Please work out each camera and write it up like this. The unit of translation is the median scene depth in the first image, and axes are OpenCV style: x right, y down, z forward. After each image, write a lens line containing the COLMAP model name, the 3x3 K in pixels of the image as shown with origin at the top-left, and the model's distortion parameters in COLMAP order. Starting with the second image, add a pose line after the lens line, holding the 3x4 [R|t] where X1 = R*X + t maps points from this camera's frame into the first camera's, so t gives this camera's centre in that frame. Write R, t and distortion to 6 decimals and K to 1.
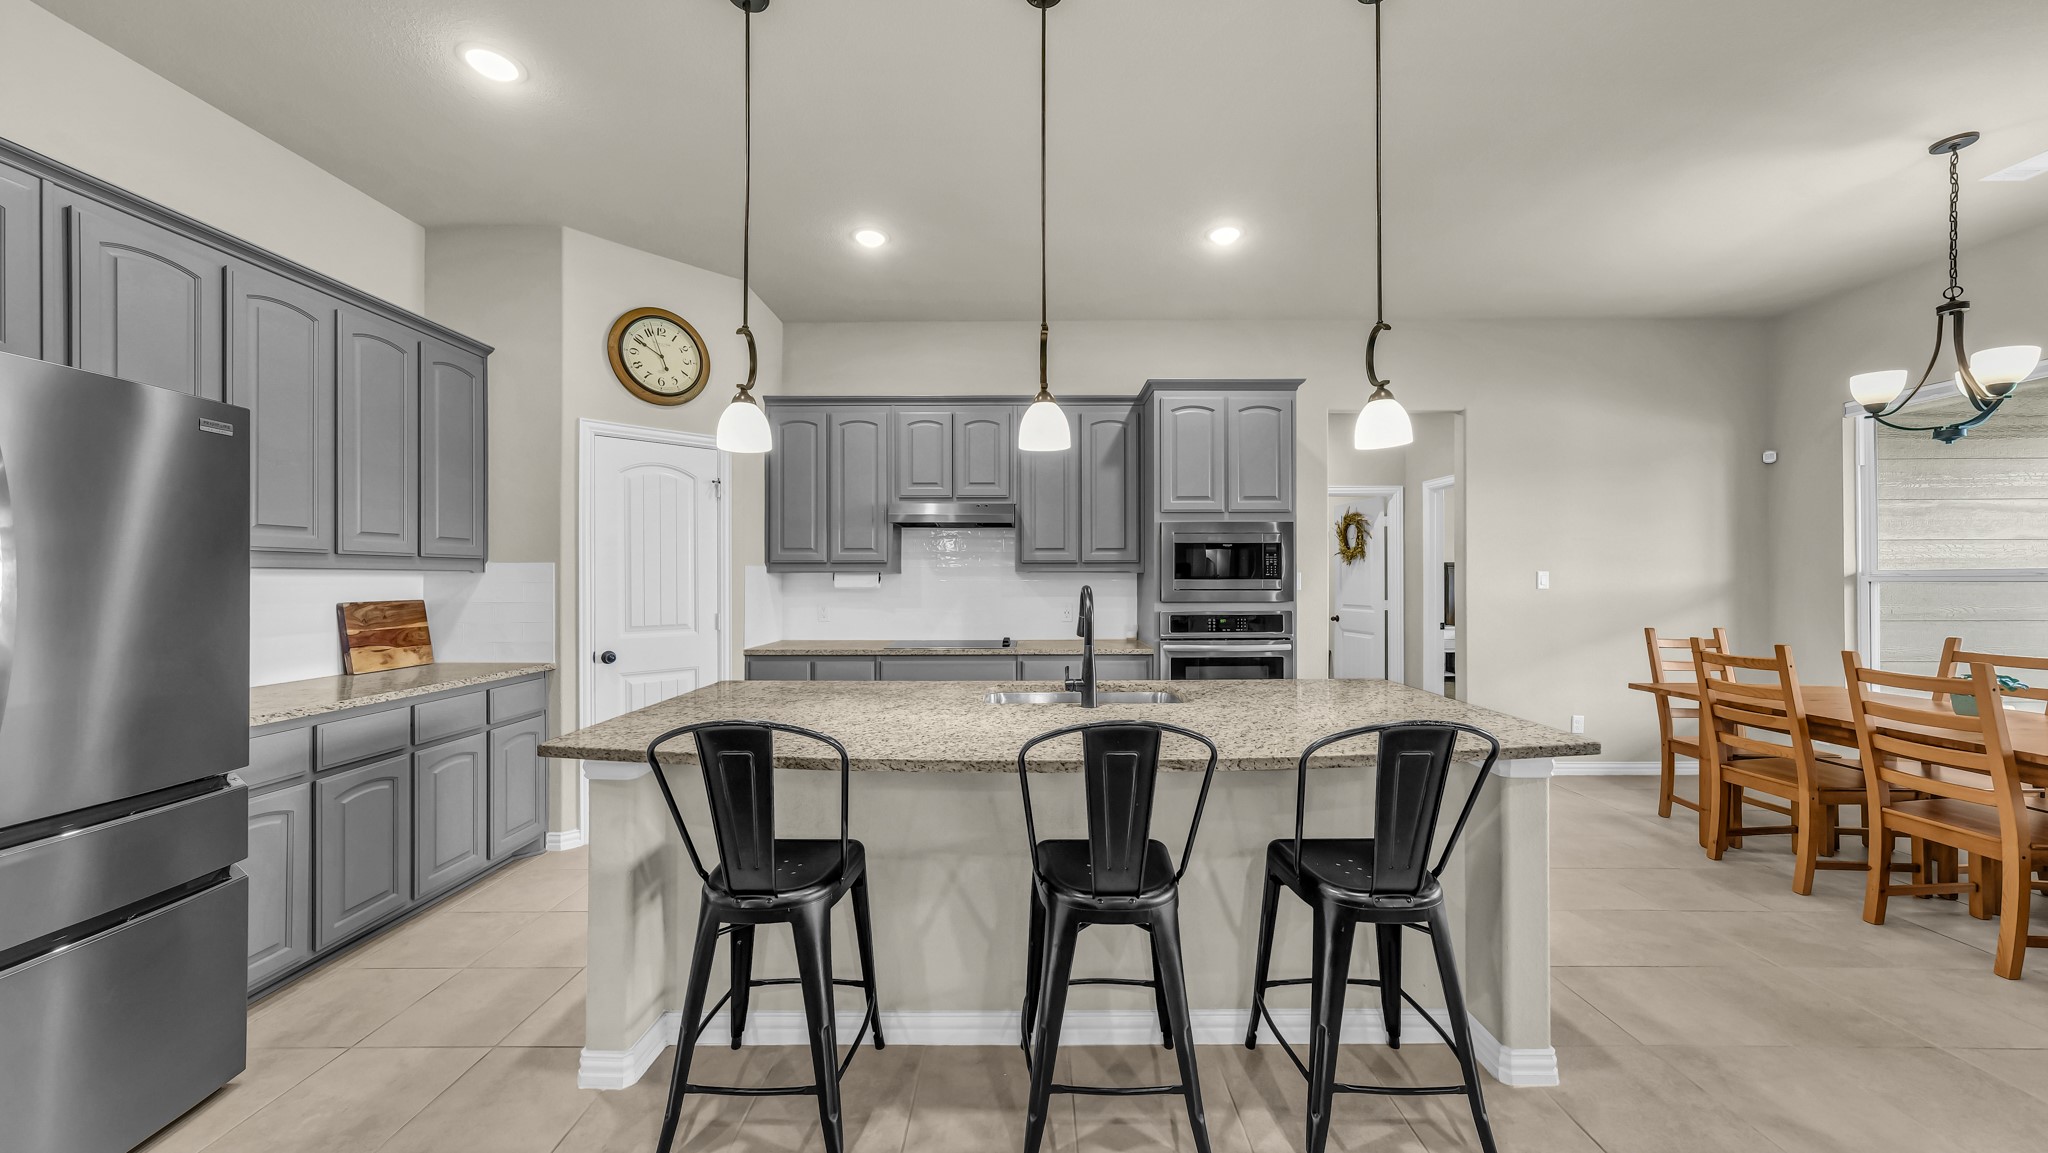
lens RADIAL K [[710.4, 0, 1027.4], [0, 710.4, 577.6], [0, 0, 1]] dist [0.017392, -0.000008]
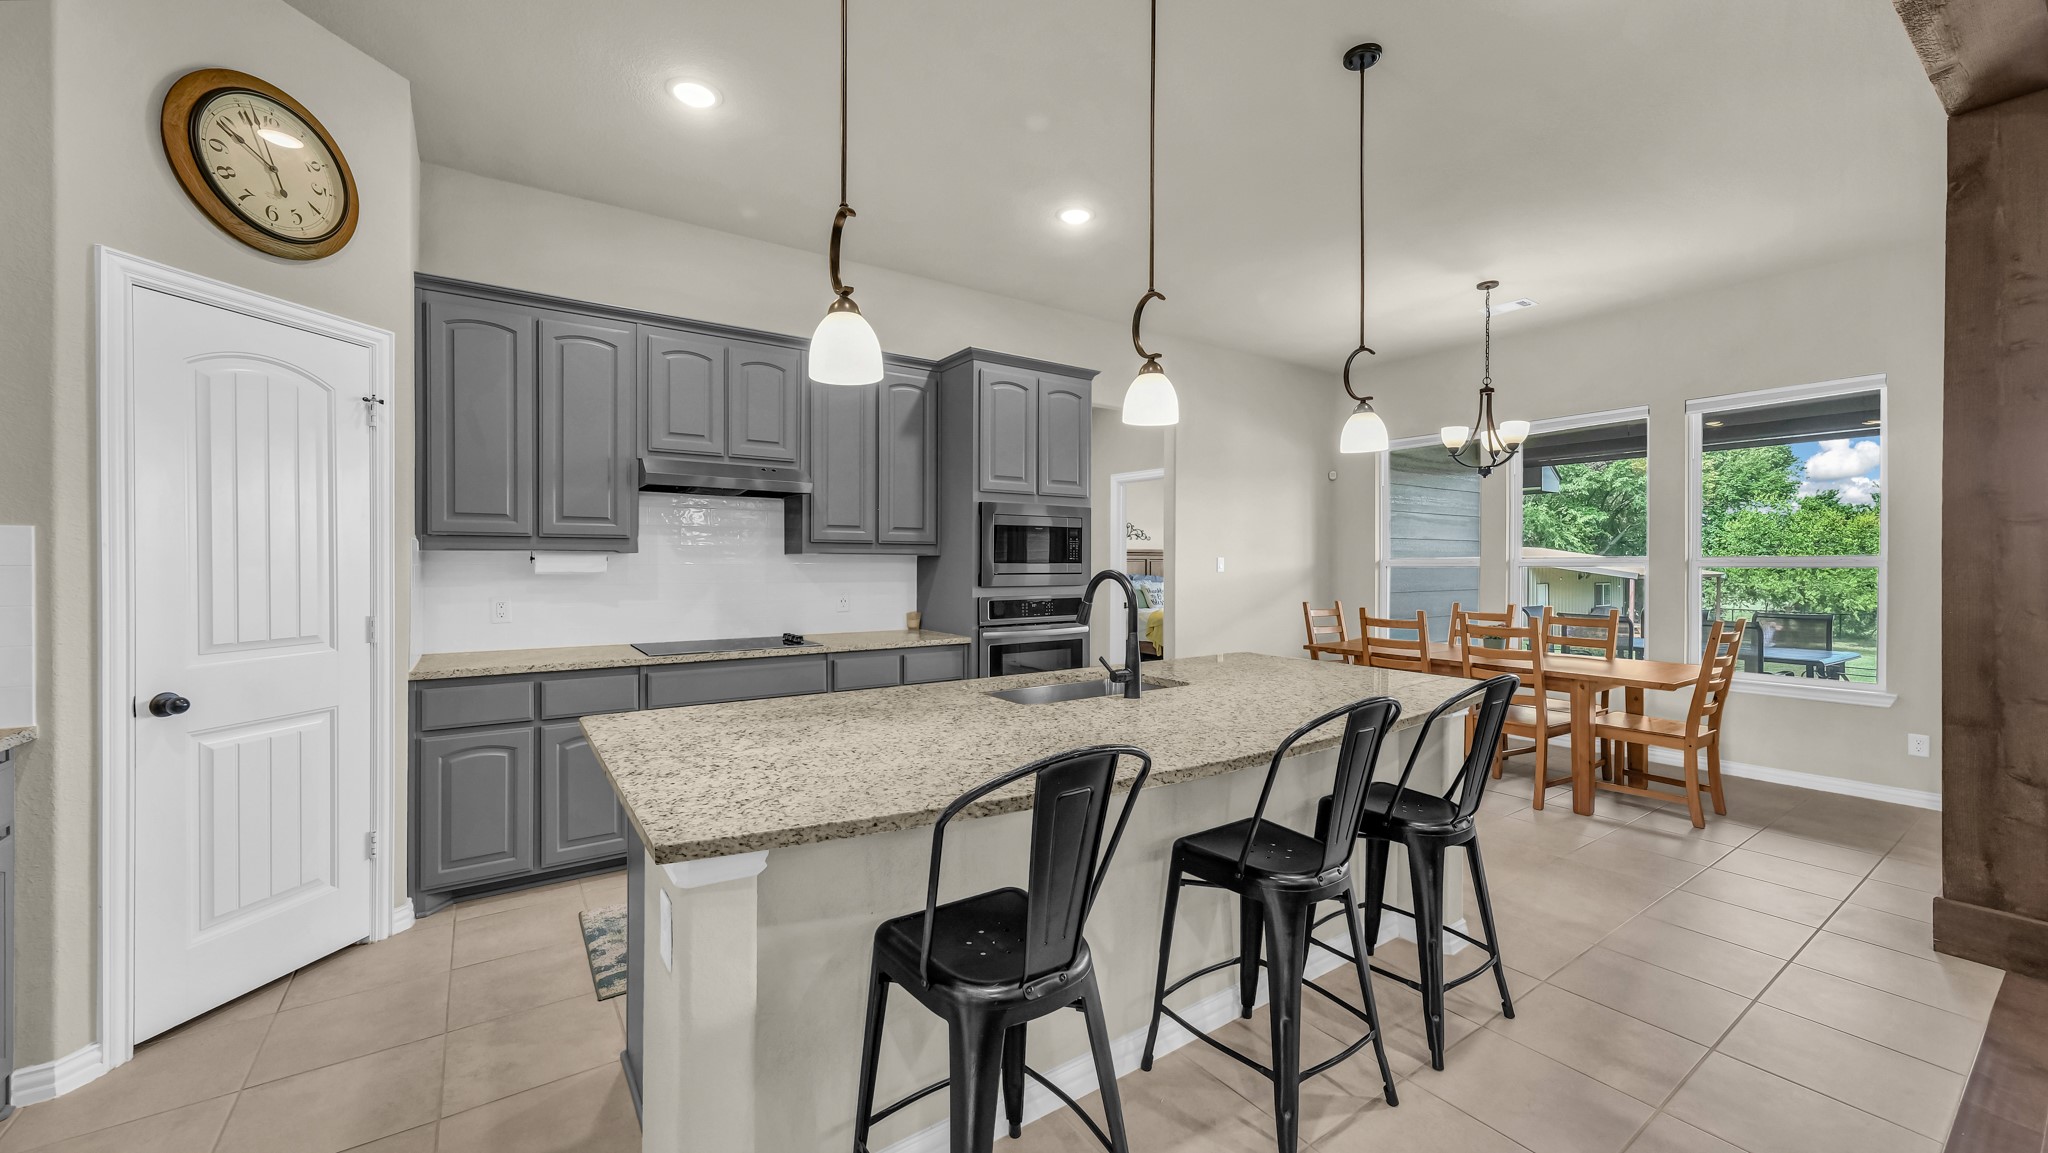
lens RADIAL K [[778.4, 0, 1012.4], [0, 778.4, 565.1], [0, 0, 1]] dist [0.021697, 0.001896]
pose [[0.825623, 0.002284, 0.564218, -0.366090], [-0.005976, 0.999971, 0.004696, 0.000121], [-0.564191, -0.007249, 0.825613, 0.132754]]
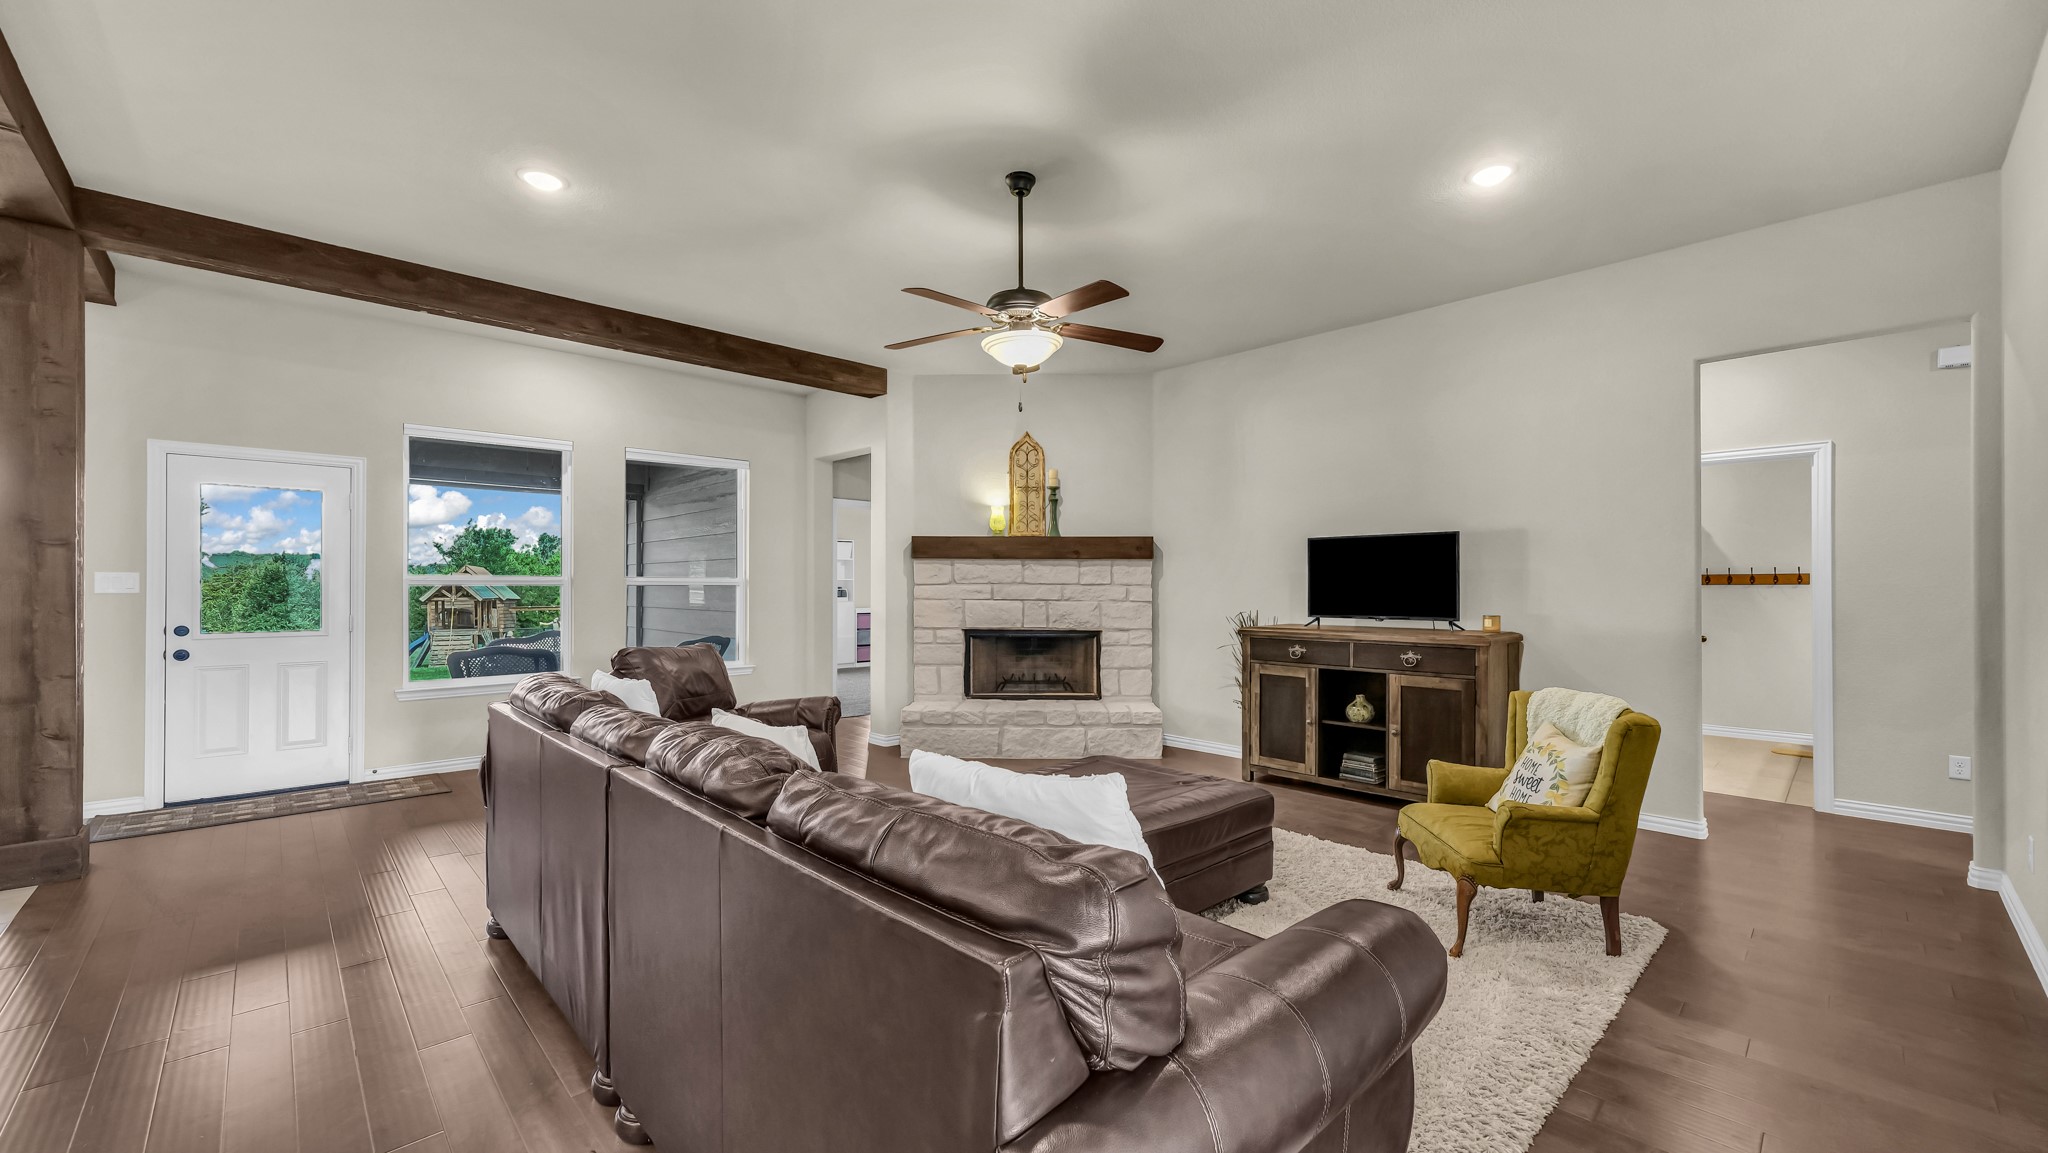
lens RADIAL K [[821.9, 0, 1032.6], [0, 821.9, 588.0], [0, 0, 1]] dist [0.000080, 0.000145]
pose [[-0.682217, 0.001479, 0.731148, -0.687750], [-0.002310, 0.999989, -0.004178, 0.011077], [-0.731146, -0.004539, -0.682206, 0.046053]]
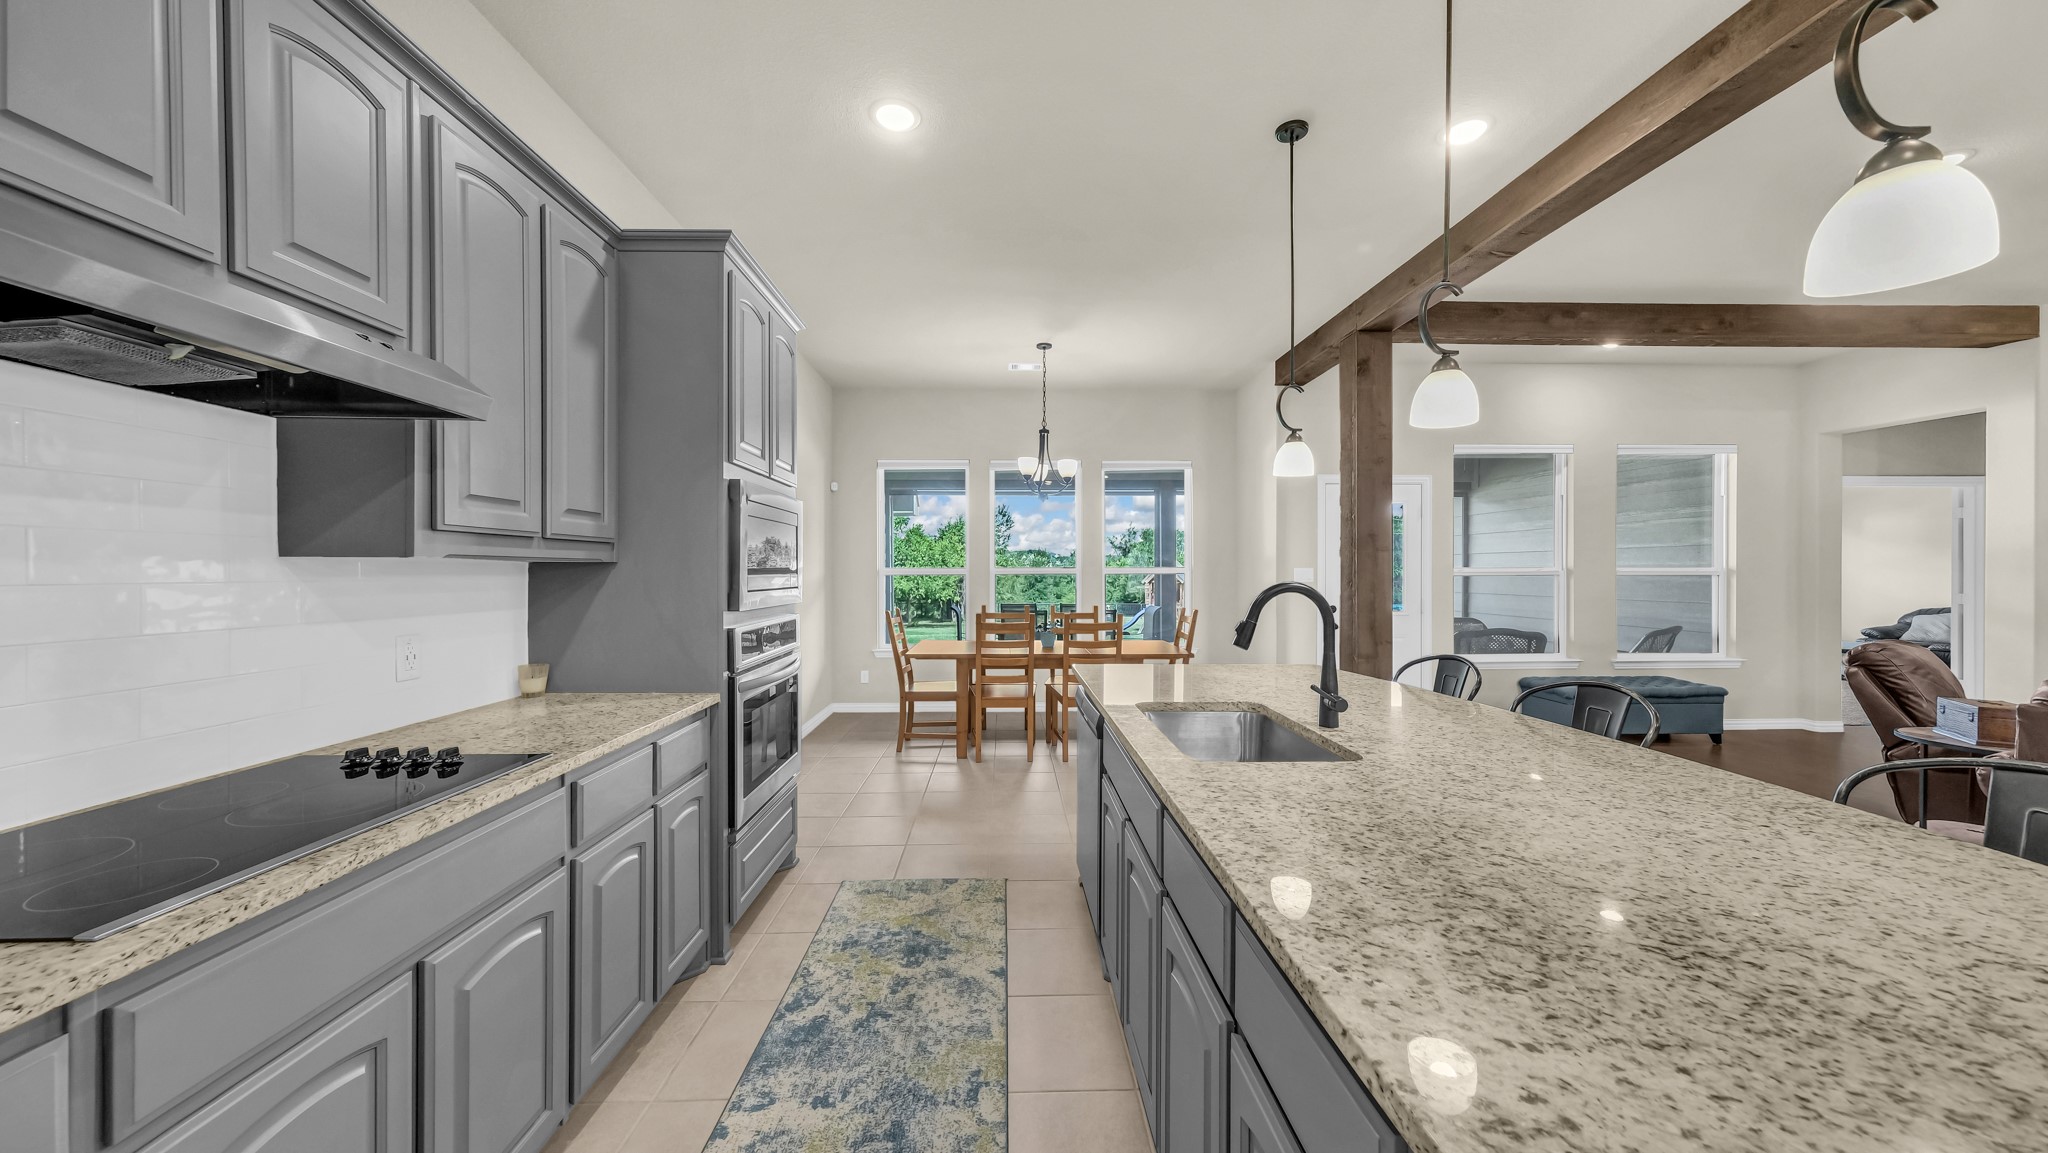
lens RADIAL K [[716.3, 0, 1005.5], [0, 716.3, 575.4], [0, 0, 1]] dist [0.009774, 0.000805]
pose [[-0.014504, -0.002454, 0.999892, -0.434129], [-0.003479, 0.999991, 0.002404, 0.001314], [-0.999889, -0.003444, -0.014513, 0.802886]]
